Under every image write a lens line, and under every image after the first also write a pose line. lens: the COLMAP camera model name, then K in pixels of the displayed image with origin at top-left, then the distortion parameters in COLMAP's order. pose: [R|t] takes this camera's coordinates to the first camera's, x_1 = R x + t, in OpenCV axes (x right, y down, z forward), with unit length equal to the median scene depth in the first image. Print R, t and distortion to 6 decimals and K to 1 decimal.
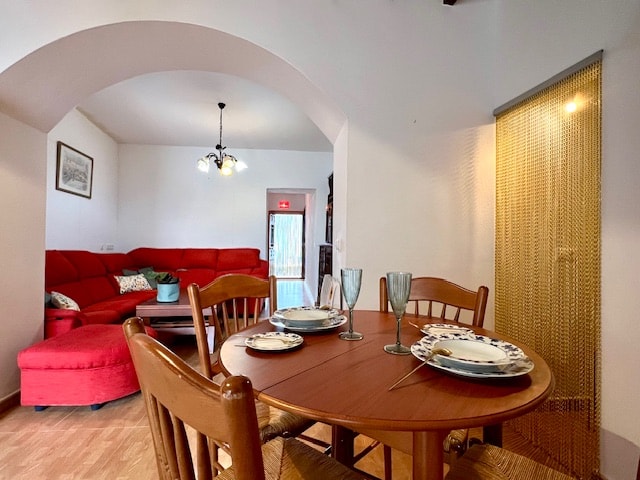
lens RADIAL K [[326.1, 0, 318.3], [0, 326.1, 244.8], [0, 0, 1]] dist [0.001435, 0.000942]
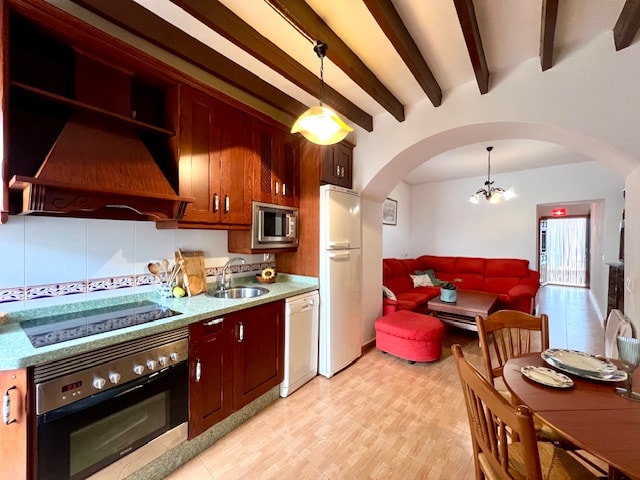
lens RADIAL K [[254.0, 0, 319.9], [0, 254.0, 241.2], [0, 0, 1]] dist [-0.003813, 0.000420]
pose [[0.649053, -0.005049, -0.760726, 0.021955], [0.007371, 0.999973, -0.000348, -0.094238], [0.760707, -0.005382, 0.649073, -0.150925]]
